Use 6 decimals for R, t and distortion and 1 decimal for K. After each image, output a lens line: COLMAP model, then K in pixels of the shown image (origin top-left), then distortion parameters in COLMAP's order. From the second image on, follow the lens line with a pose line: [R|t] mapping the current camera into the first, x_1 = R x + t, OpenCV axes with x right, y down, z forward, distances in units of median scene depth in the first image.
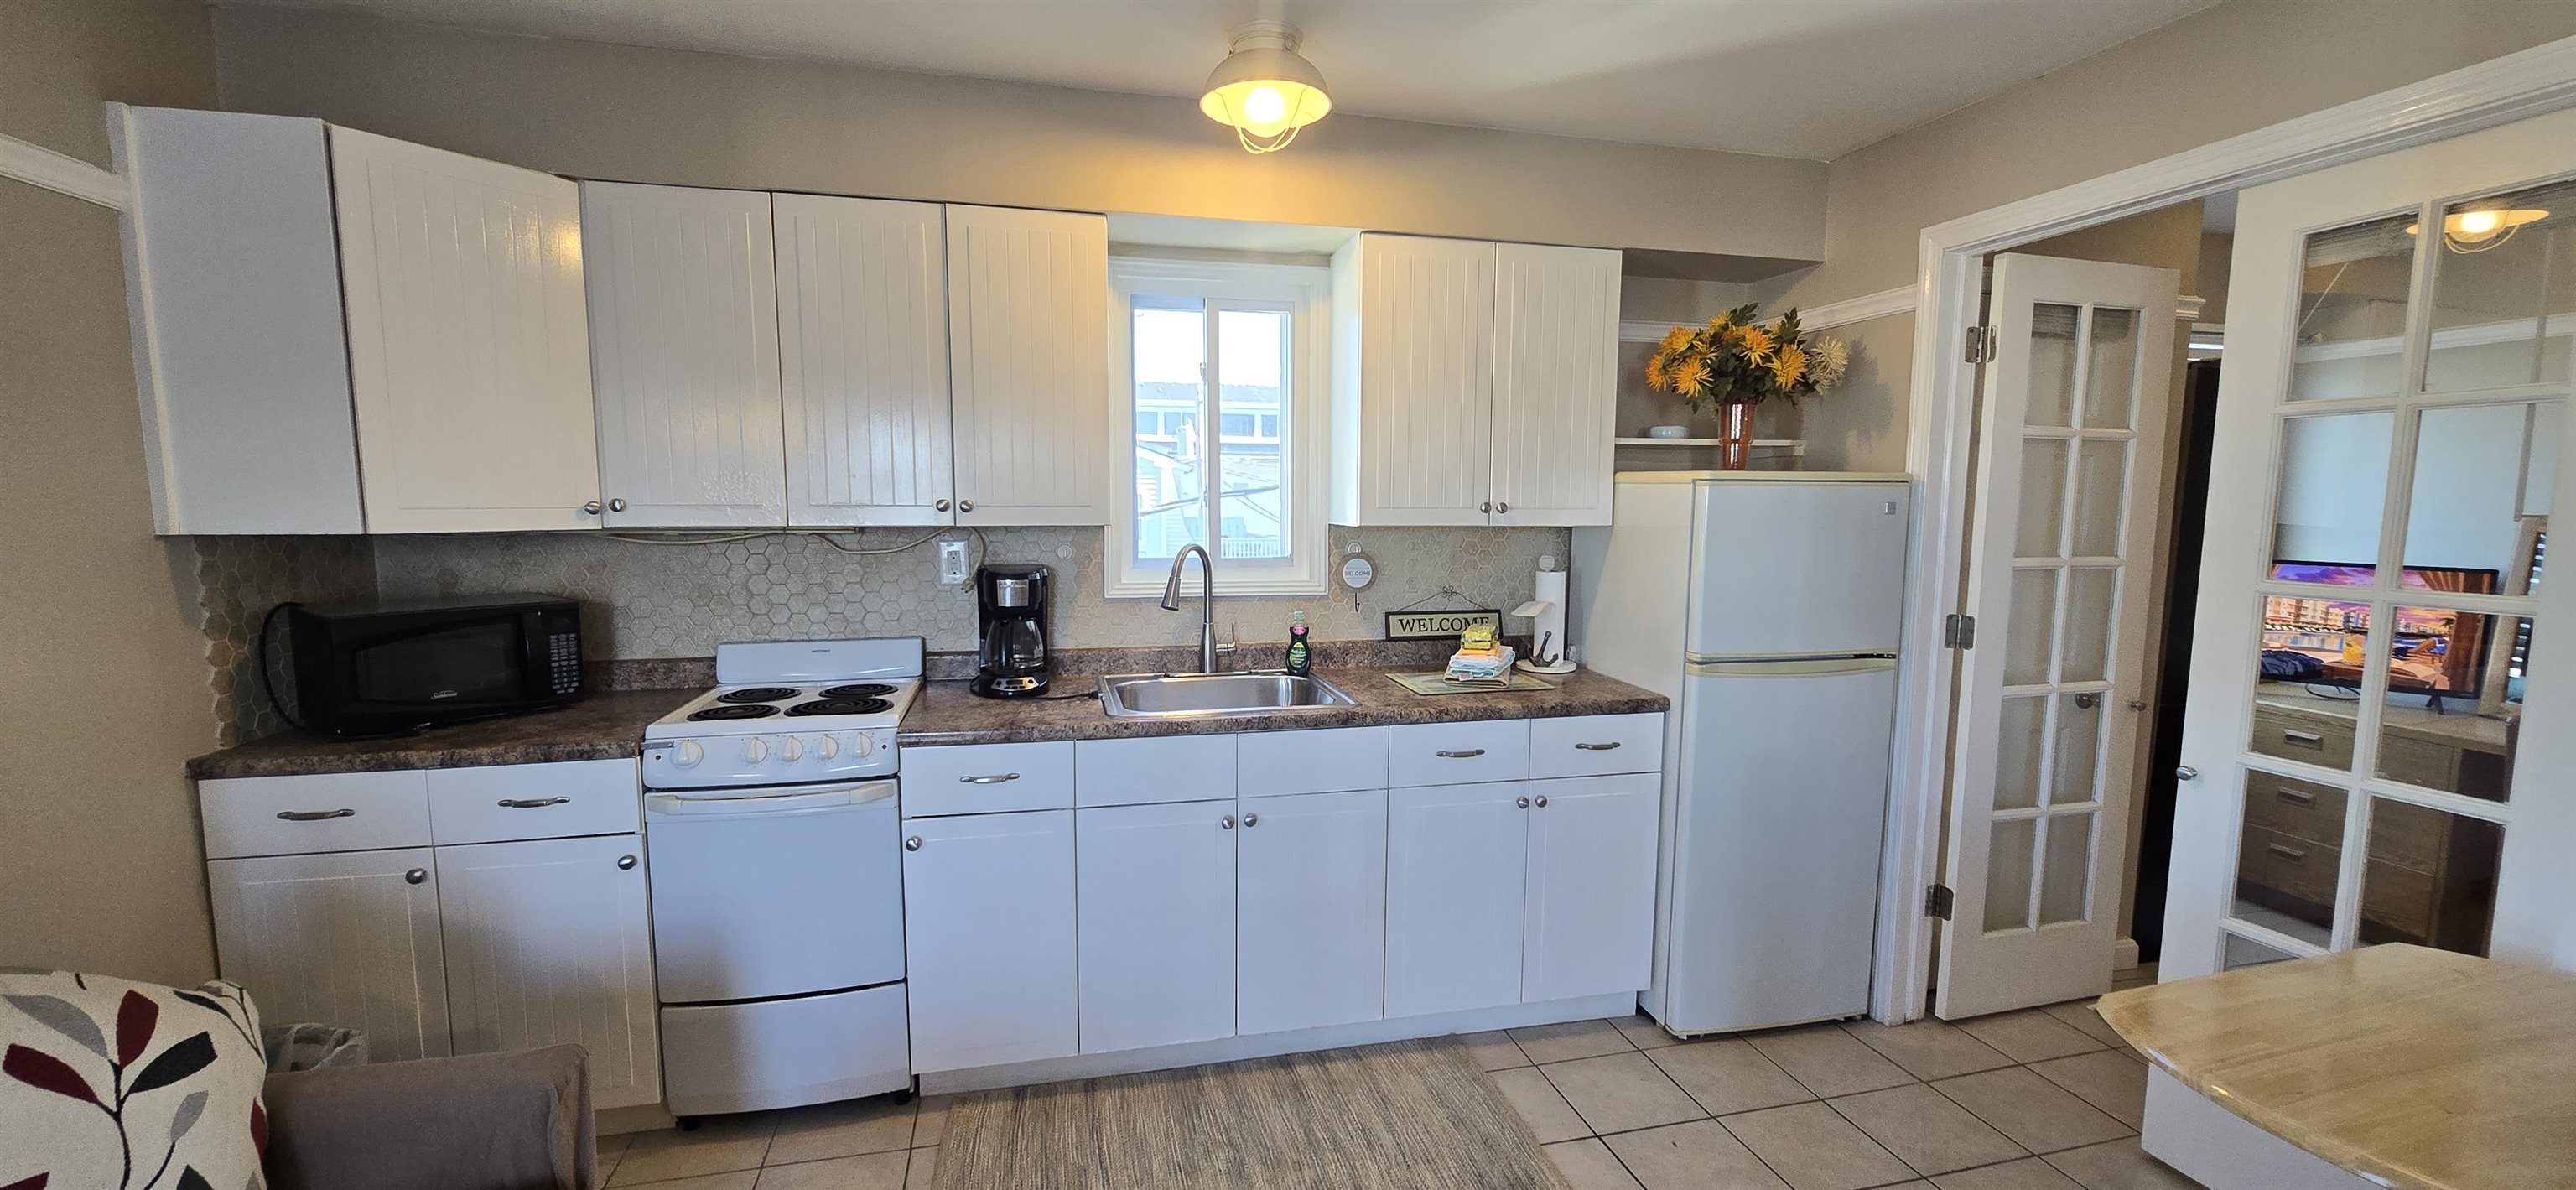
lens RADIAL K [[1050.4, 0, 1294.7], [0, 1050.4, 614.4], [0, 0, 1]] dist [-0.003503, 0.000545]
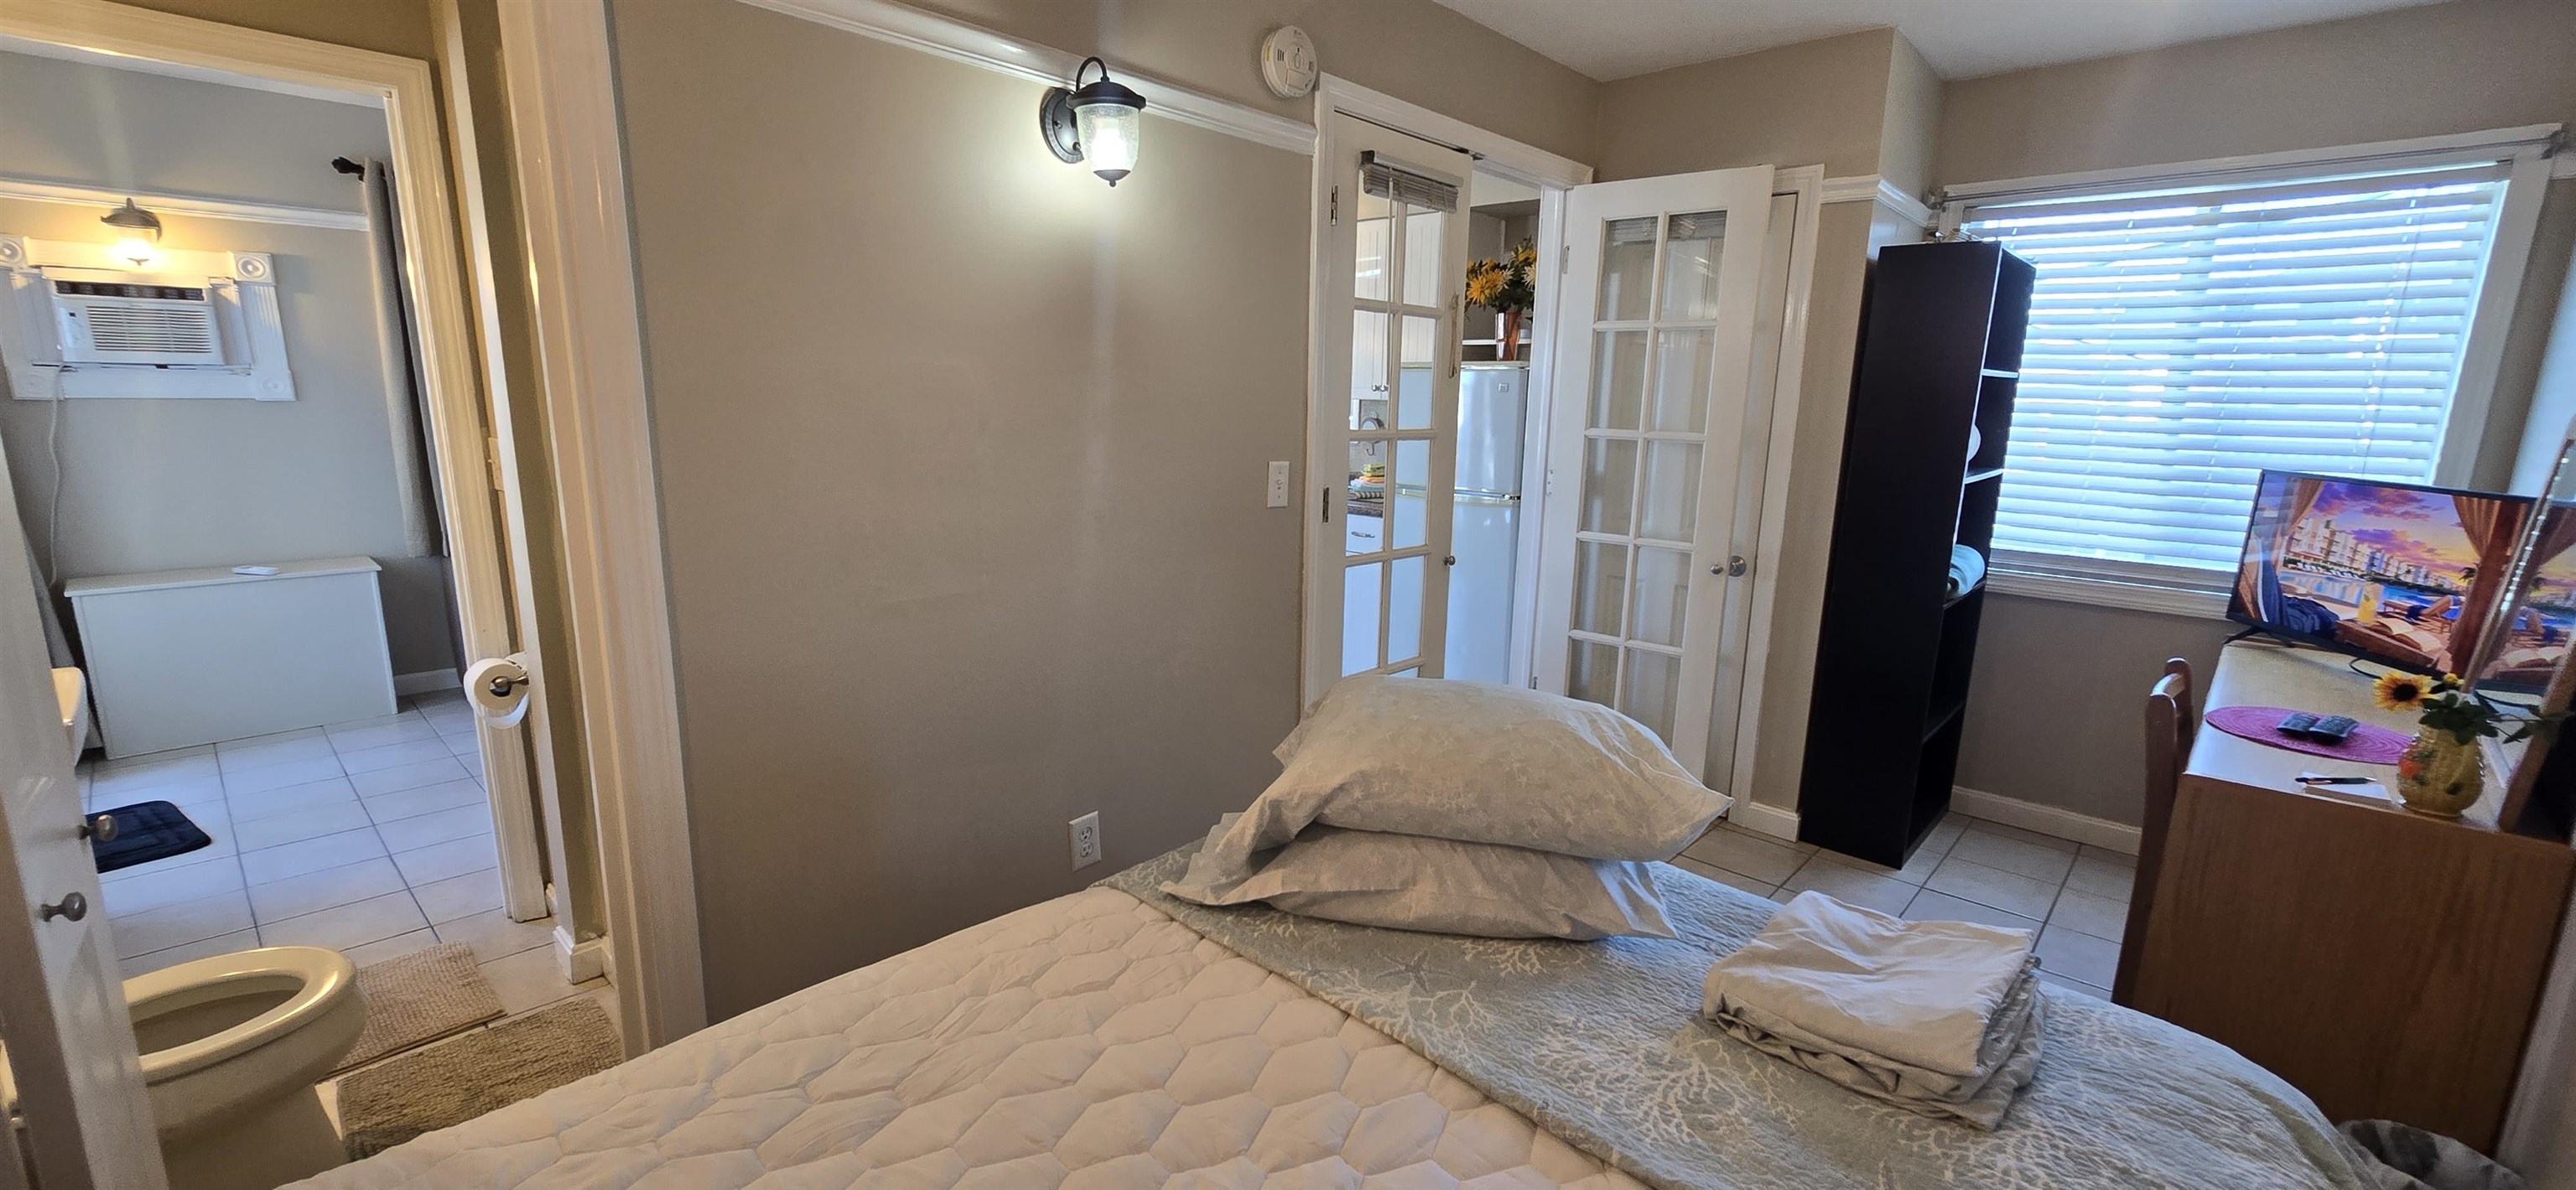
lens RADIAL K [[1050.4, 0, 1294.7], [0, 1050.4, 614.4], [0, 0, 1]] dist [-0.003503, 0.000545]
pose [[0.550052, 0.177960, -0.815949, 1.648920], [-0.112793, 0.983911, 0.138556, 0.033189], [0.827479, 0.015821, 0.561274, 0.003006]]
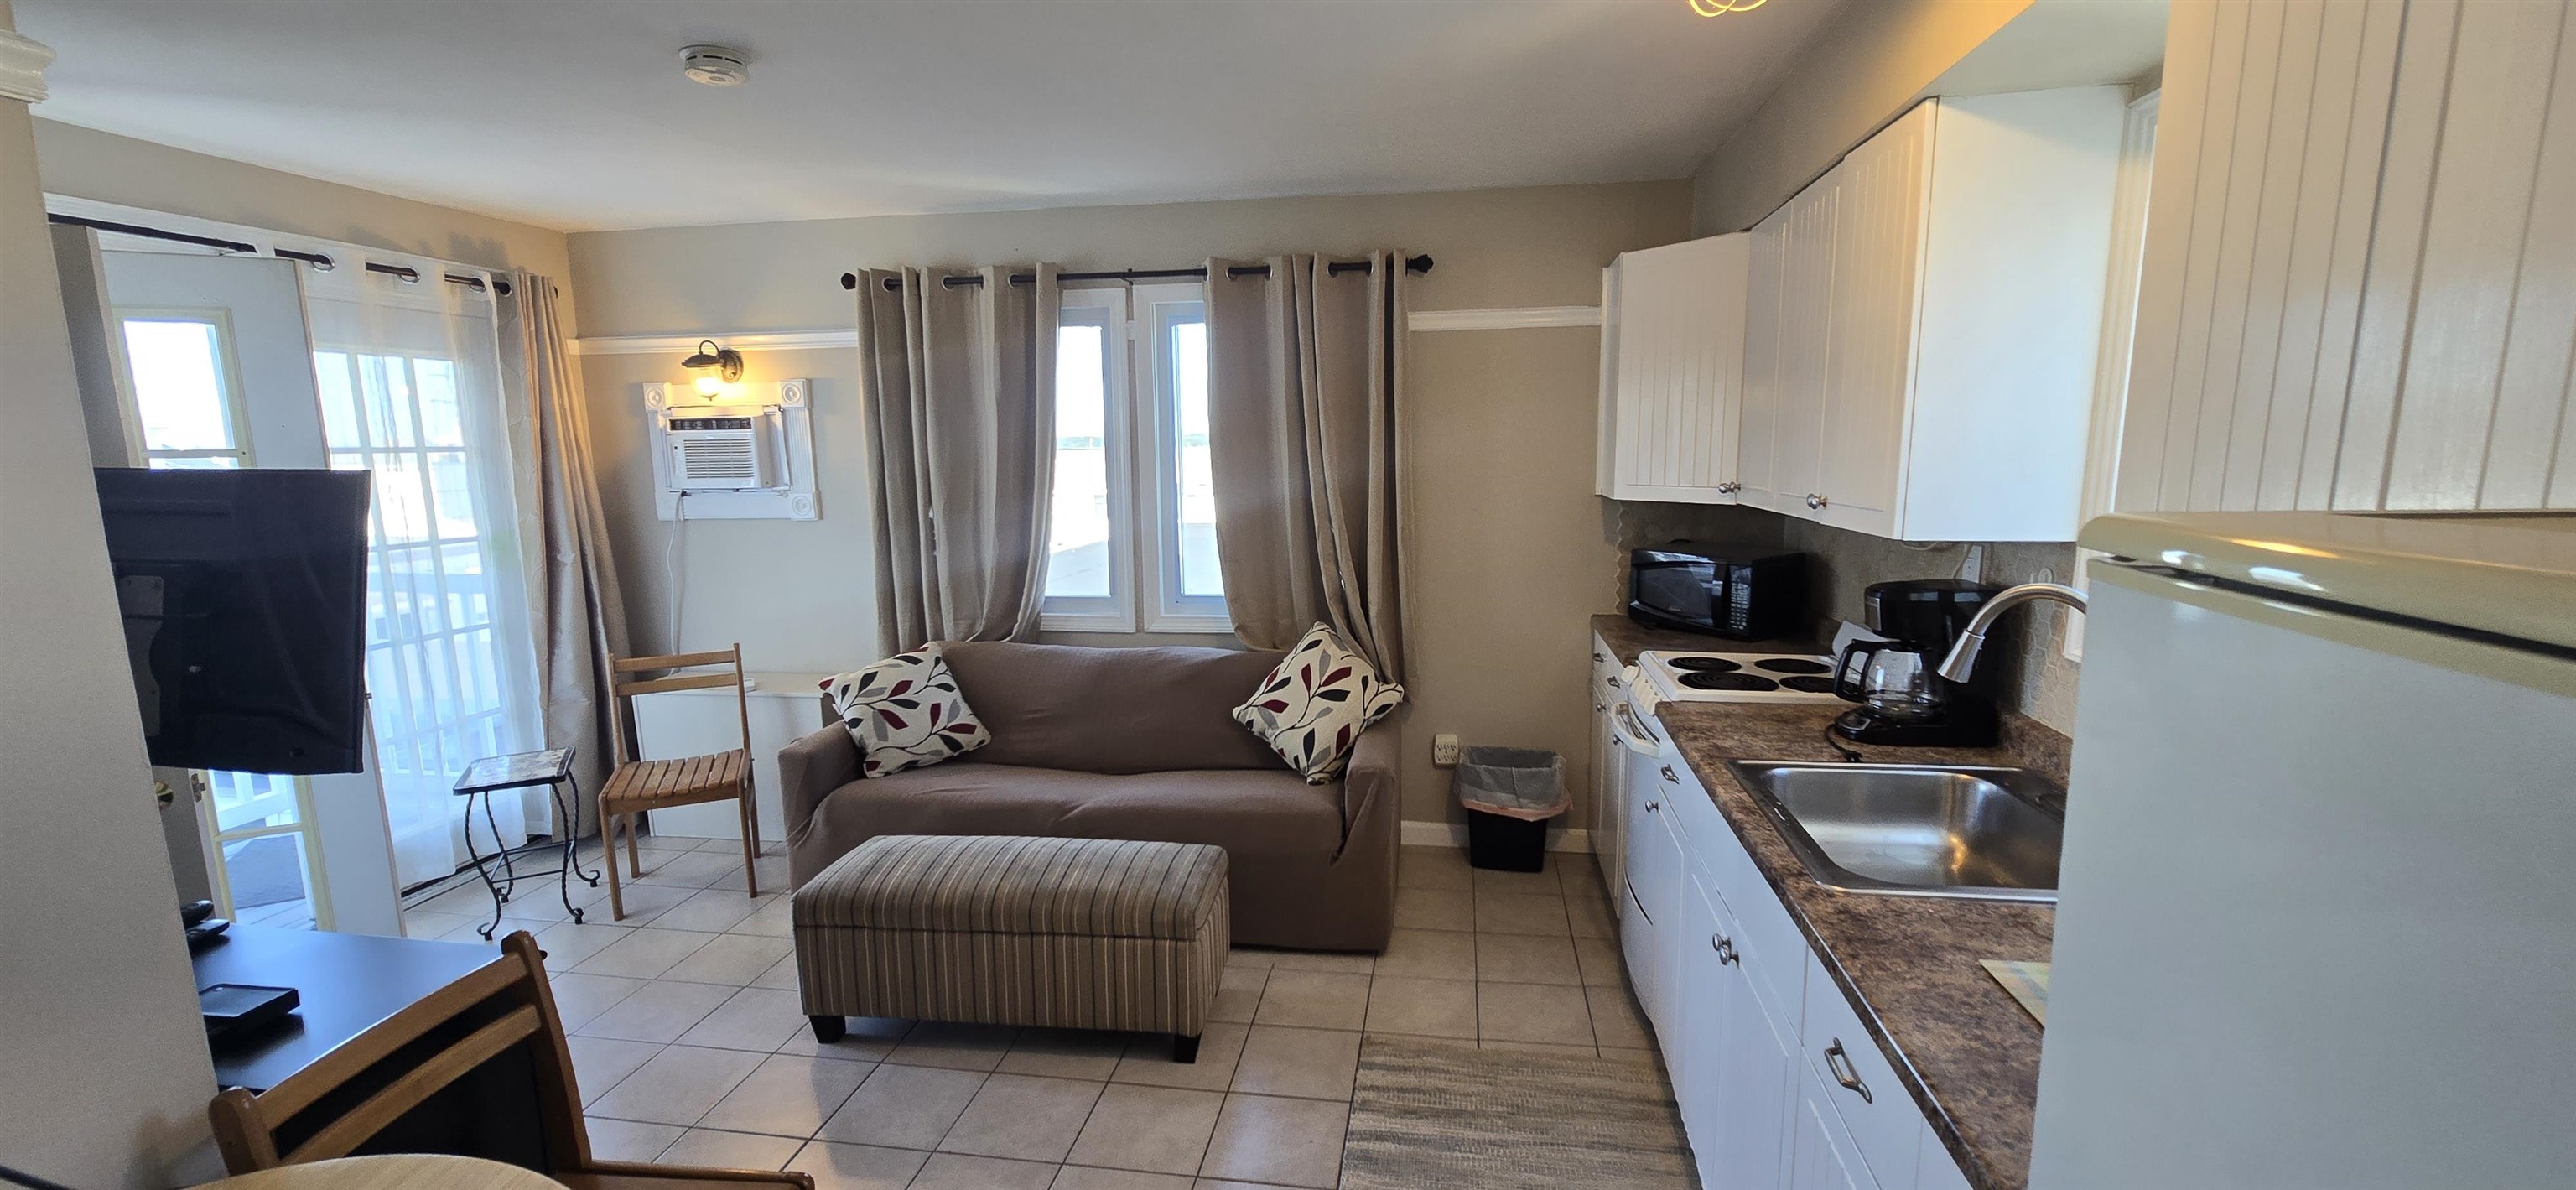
lens RADIAL K [[1050.4, 0, 1294.7], [0, 1050.4, 614.4], [0, 0, 1]] dist [-0.003503, 0.000545]
pose [[-0.388088, 0.154421, -0.908593, 0.670959], [-0.091931, 0.974460, 0.204882, -0.150824], [0.917026, 0.163040, -0.363980, 0.919111]]
